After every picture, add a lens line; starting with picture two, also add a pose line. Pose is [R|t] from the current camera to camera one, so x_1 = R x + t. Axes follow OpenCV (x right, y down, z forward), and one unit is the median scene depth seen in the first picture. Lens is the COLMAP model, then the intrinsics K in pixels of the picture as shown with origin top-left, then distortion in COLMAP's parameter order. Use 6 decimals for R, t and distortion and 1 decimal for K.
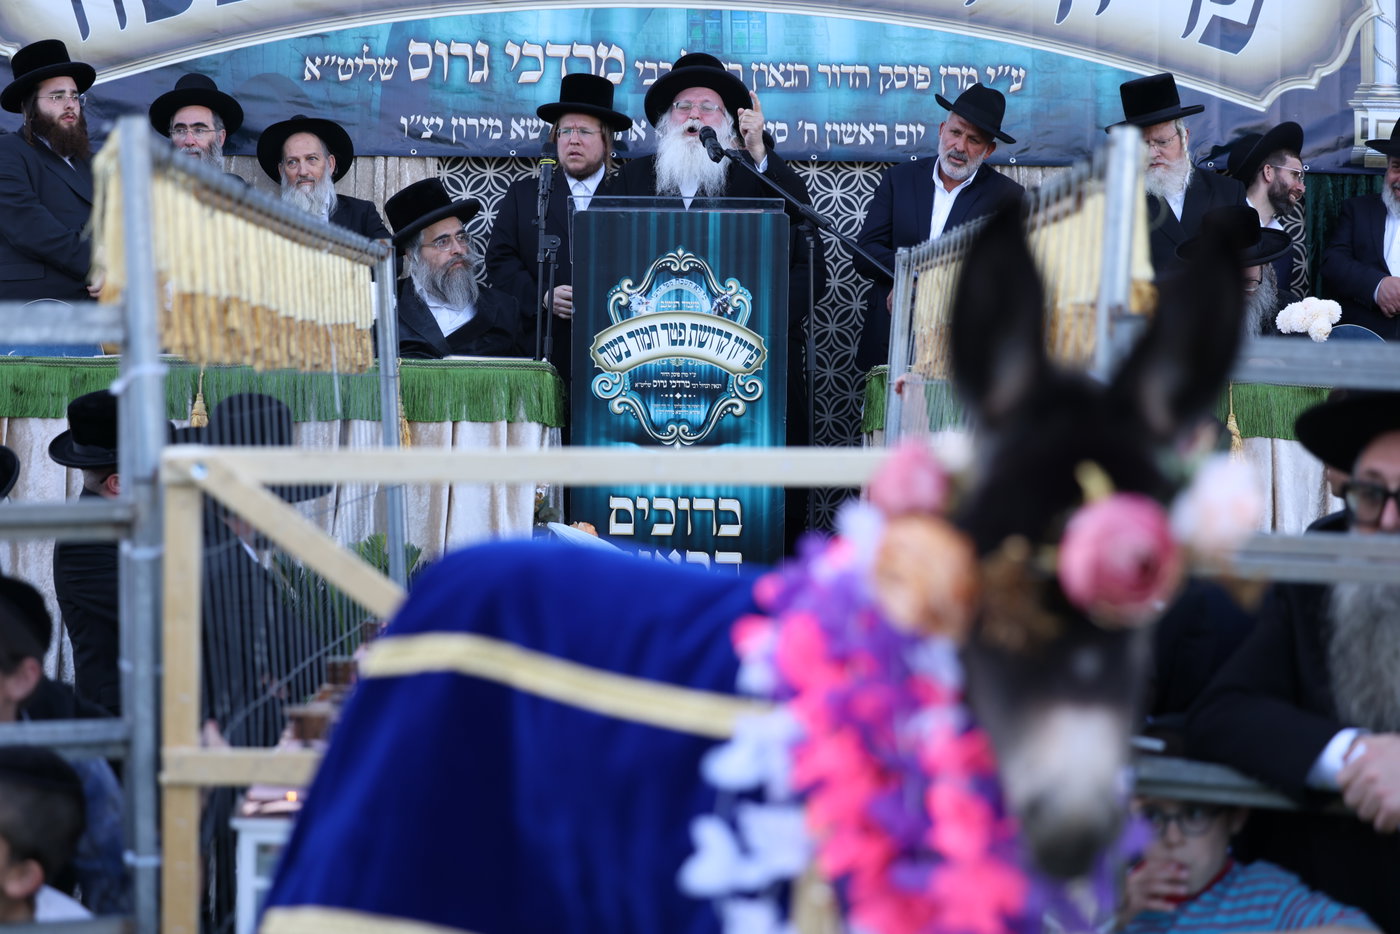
lens RADIAL K [[2926.9, 0, 700.0], [0, 2926.9, 467.0], [0, 0, 1]] dist [-0.219531, 0.338856]
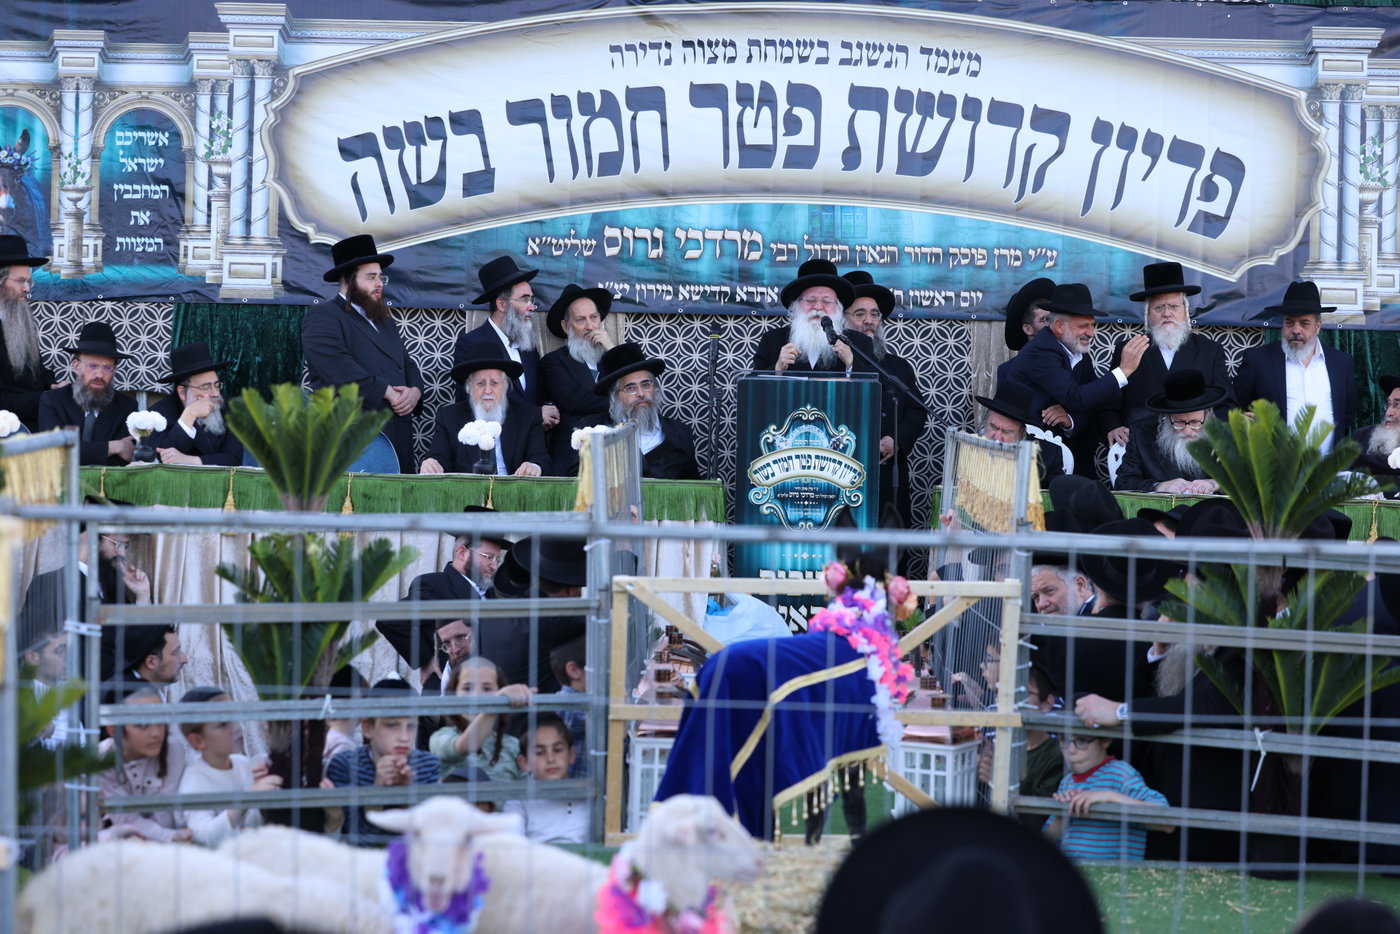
lens RADIAL K [[3972.8, 0, 700.0], [0, 3972.8, 467.0], [0, 0, 1]] dist [-0.018369, 2.687219]
pose [[0.999825, 0.008979, -0.016420, -0.023735], [-0.008904, 0.999950, 0.004600, -0.042818], [0.016460, -0.004453, 0.999855, -0.861076]]
